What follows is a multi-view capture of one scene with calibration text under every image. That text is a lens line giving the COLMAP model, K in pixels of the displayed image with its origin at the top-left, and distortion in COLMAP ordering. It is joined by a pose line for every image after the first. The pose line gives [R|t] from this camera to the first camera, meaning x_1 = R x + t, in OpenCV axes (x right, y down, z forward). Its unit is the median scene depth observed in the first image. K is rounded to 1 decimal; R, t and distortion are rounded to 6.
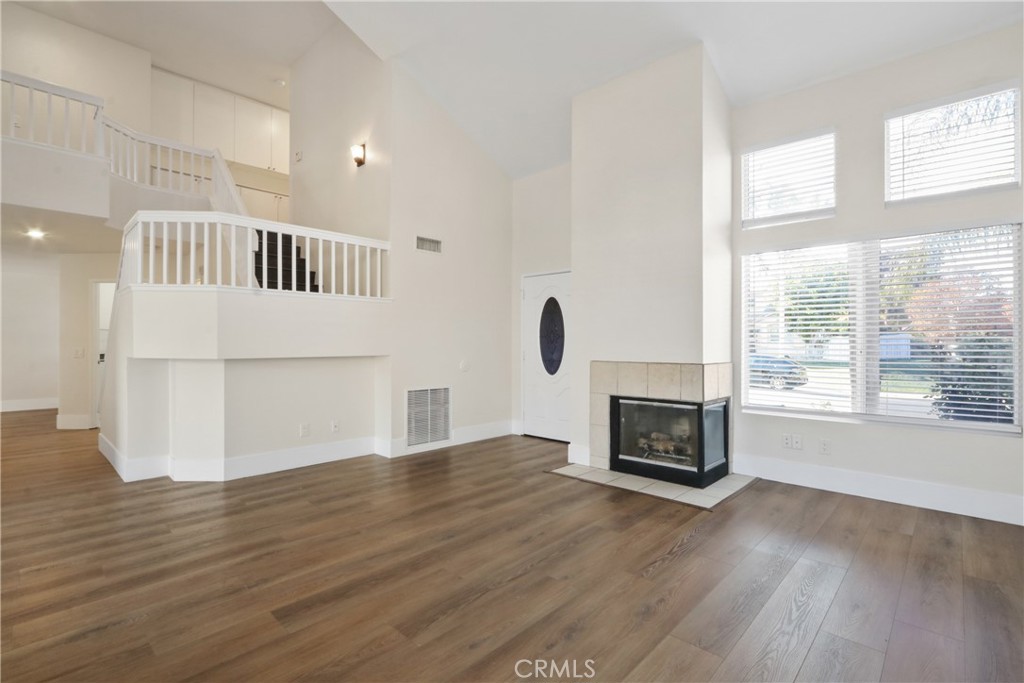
lens RADIAL K [[473.7, 0, 515.8], [0, 473.7, 343.5], [0, 0, 1]] dist [-0.015188, -0.000452]
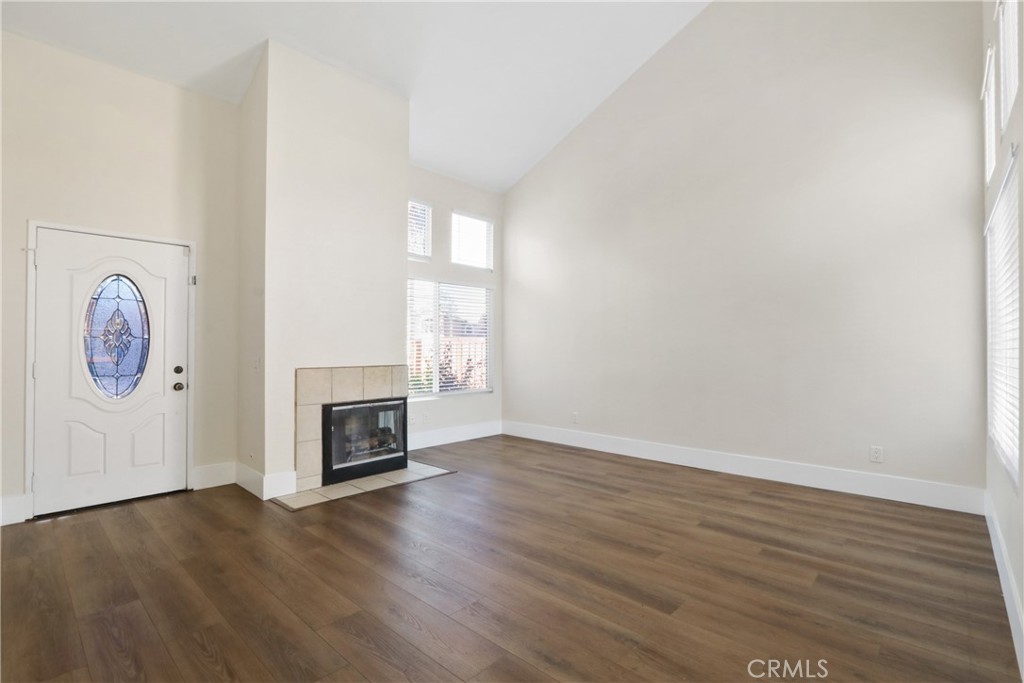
lens RADIAL K [[473.7, 0, 520.1], [0, 473.7, 342.7], [0, 0, 1]] dist [-0.015188, -0.000452]
pose [[-0.003028, 0.007906, 0.999964, -0.824794], [-0.000157, 0.999969, -0.007907, -0.003891], [-0.999995, -0.000180, -0.003027, 0.709955]]
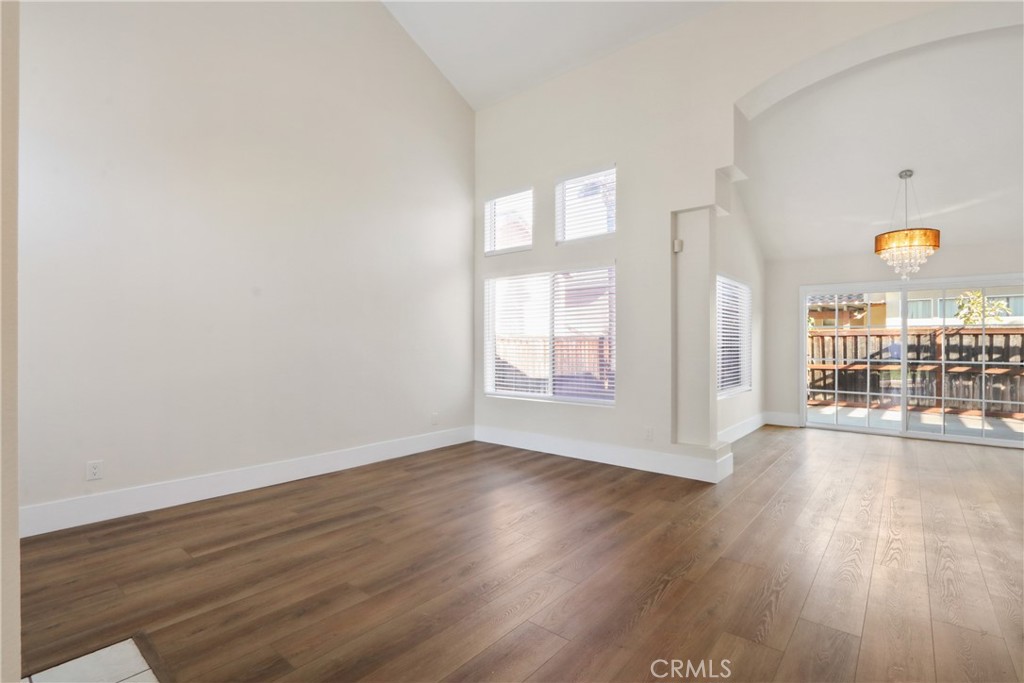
lens RADIAL K [[473.7, 0, 516.5], [0, 473.7, 339.1], [0, 0, 1]] dist [-0.015188, -0.000452]
pose [[-0.998938, -0.002289, -0.046014, -0.024558], [-0.001687, 0.999913, -0.013120, 0.001069], [0.046040, -0.013028, -0.998855, 1.384941]]
